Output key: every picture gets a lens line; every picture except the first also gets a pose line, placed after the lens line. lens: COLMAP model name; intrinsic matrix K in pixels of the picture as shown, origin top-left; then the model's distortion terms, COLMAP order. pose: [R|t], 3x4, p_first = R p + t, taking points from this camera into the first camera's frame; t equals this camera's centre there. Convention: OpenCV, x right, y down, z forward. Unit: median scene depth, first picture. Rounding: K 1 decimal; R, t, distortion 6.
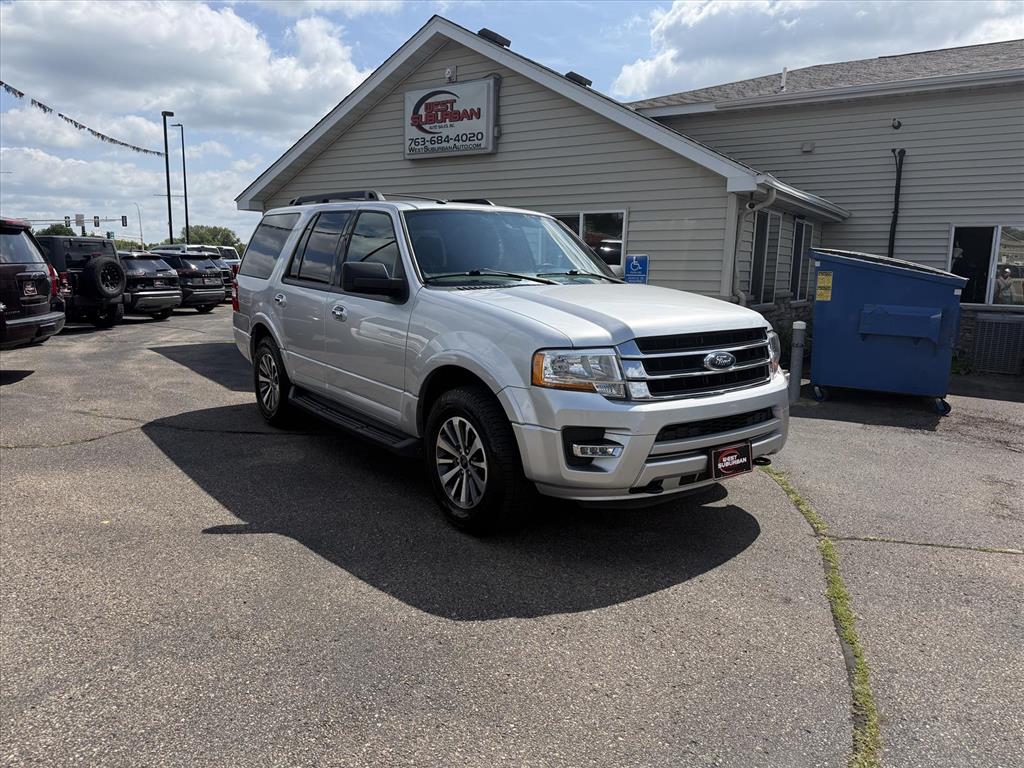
lens RADIAL K [[718.2, 0, 517.1], [0, 718.2, 389.8], [0, 0, 1]] dist [0.047246, -0.070582]
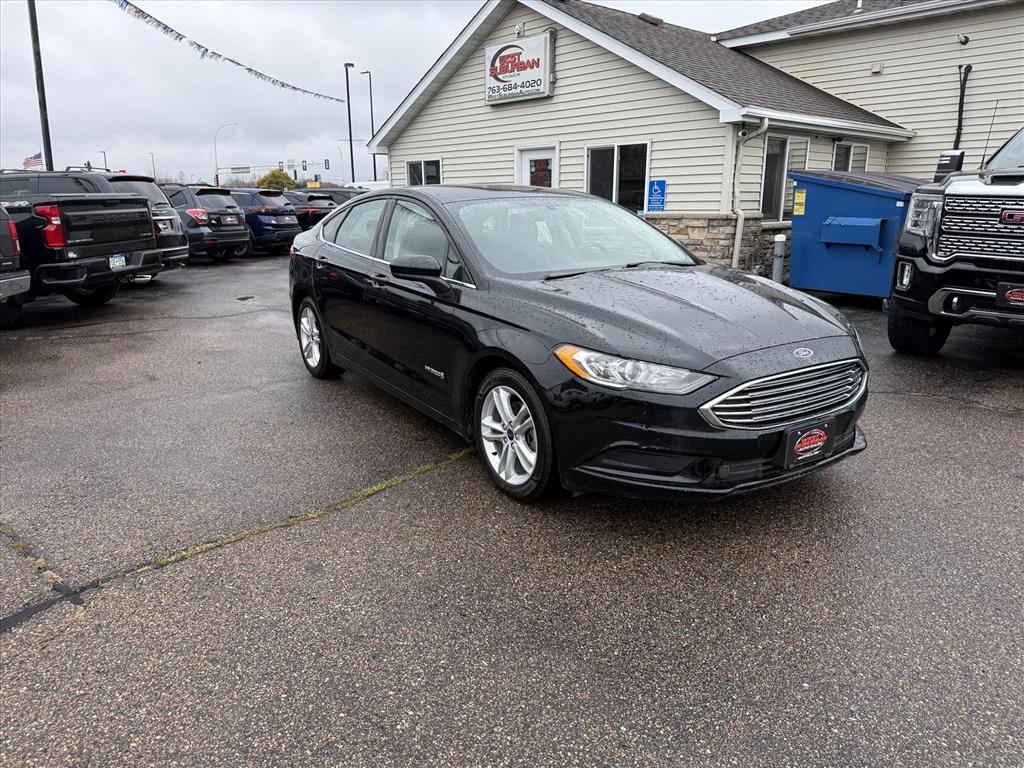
lens RADIAL K [[719.3, 0, 507.9], [0, 719.3, 389.3], [0, 0, 1]] dist [0.040975, -0.053372]
pose [[0.965576, 0.042296, -0.256658, 0.217365], [-0.019711, 0.995752, 0.089939, 0.043686], [0.259371, -0.081784, 0.962309, -0.193301]]
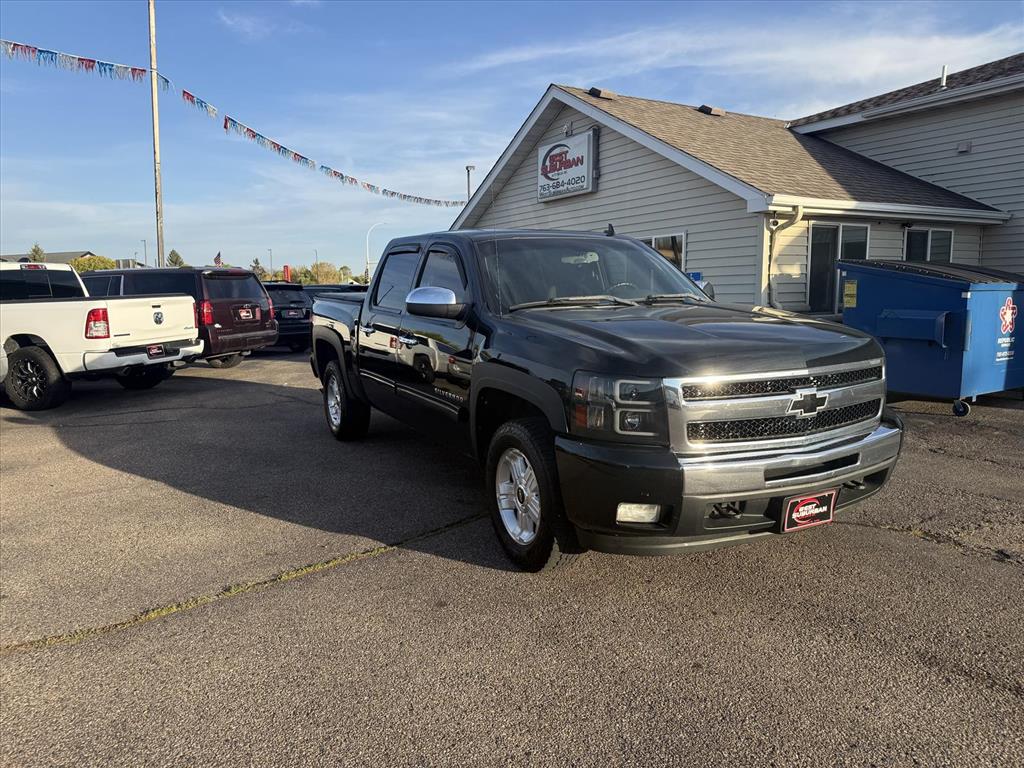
lens RADIAL K [[716.4, 0, 503.2], [0, 716.4, 389.0], [0, 0, 1]] dist [0.065821, -0.084765]
pose [[0.896162, 0.026193, -0.442954, 0.352587], [-0.039609, 0.998993, -0.021063, 0.024554], [0.441956, 0.036421, 0.896297, -0.109074]]
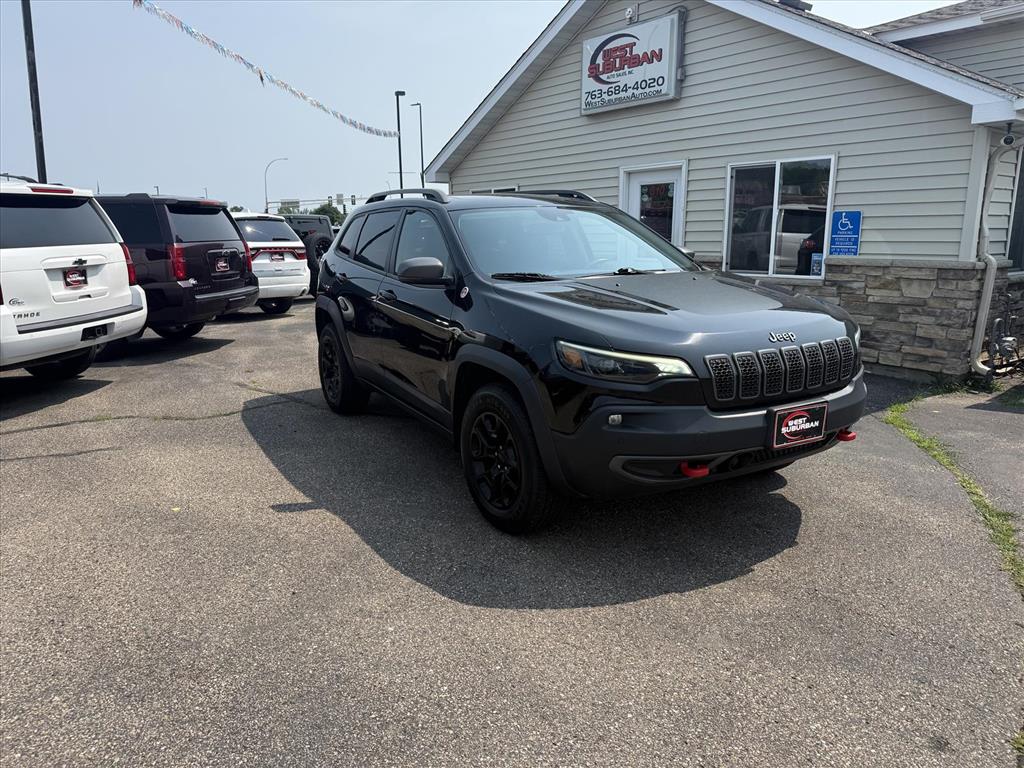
lens RADIAL K [[726.9, 0, 506.2], [0, 726.9, 391.1], [0, 0, 1]] dist [-0.006103, 0.003389]
pose [[0.947415, 0.041327, -0.317328, 0.063071], [-0.026900, 0.998401, 0.049715, -0.014557], [0.318876, -0.038564, 0.947012, 0.088887]]
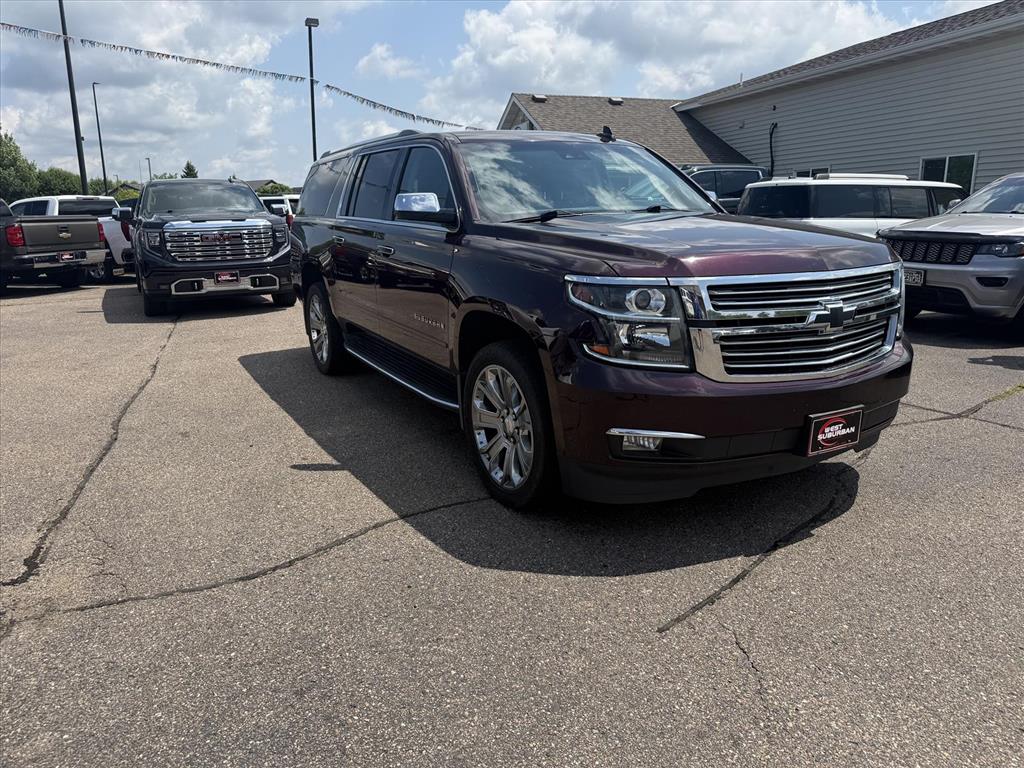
lens RADIAL K [[742.8, 0, 503.3], [0, 742.8, 380.9], [0, 0, 1]] dist [-0.000827, -0.000028]
pose [[0.778443, 0.103147, -0.619183, 1.293705], [-0.071201, 0.994550, 0.076163, 0.171107], [0.623664, -0.015203, 0.781545, -0.752014]]
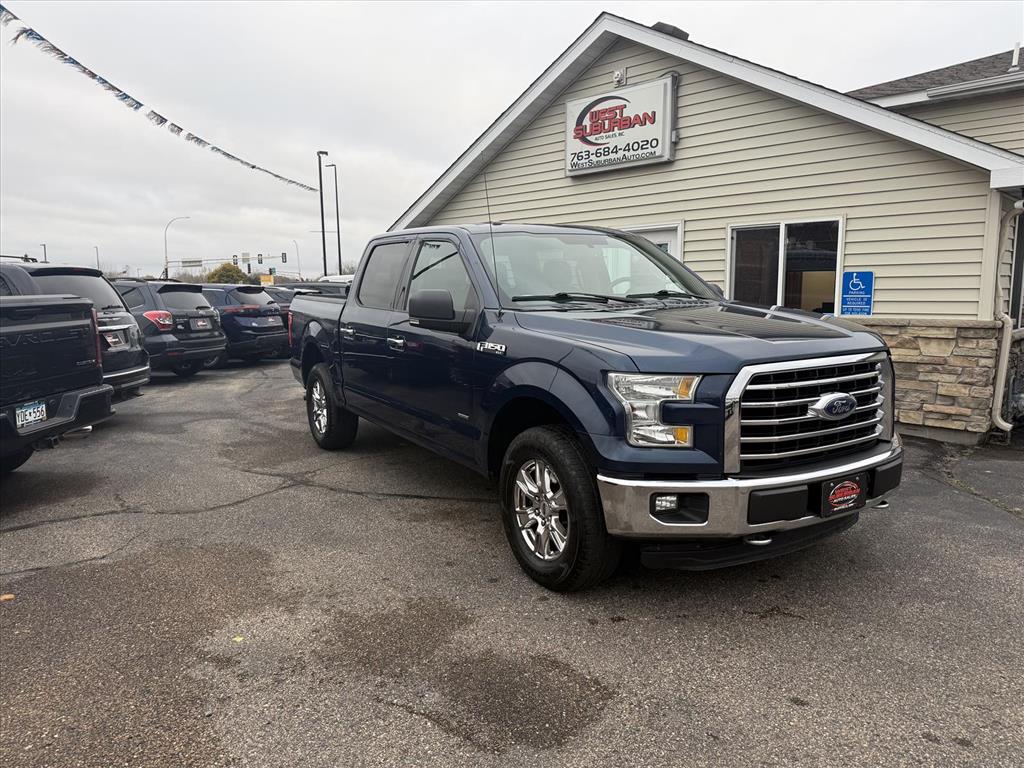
lens RADIAL K [[718.2, 0, 517.1], [0, 718.2, 389.8], [0, 0, 1]] dist [0.047246, -0.070582]
pose [[0.983244, -0.003393, -0.182265, -0.054491], [-0.002574, 0.999469, -0.032489, -0.023473], [0.182278, 0.032414, 0.982713, 0.115601]]
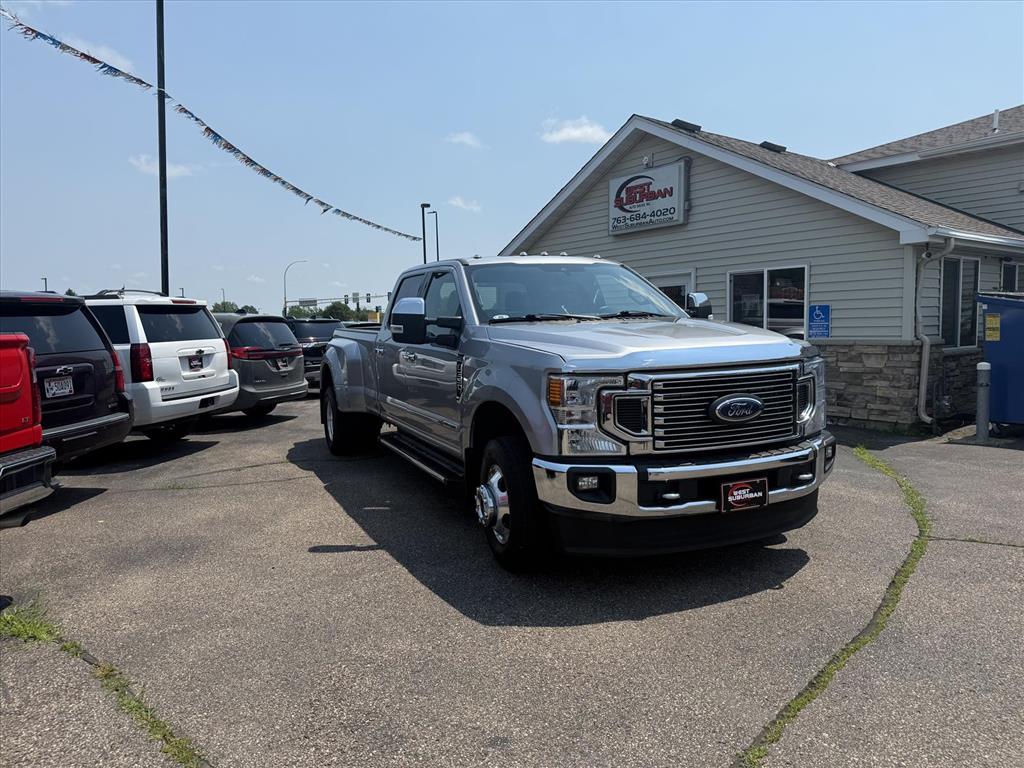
lens RADIAL K [[719.3, 0, 507.9], [0, 719.3, 389.3], [0, 0, 1]] dist [0.040975, -0.053372]
pose [[0.947021, -0.013679, -0.320880, 0.063157], [-0.011949, 0.996900, -0.077762, 0.024434], [0.320949, 0.077477, 0.943922, -0.144231]]
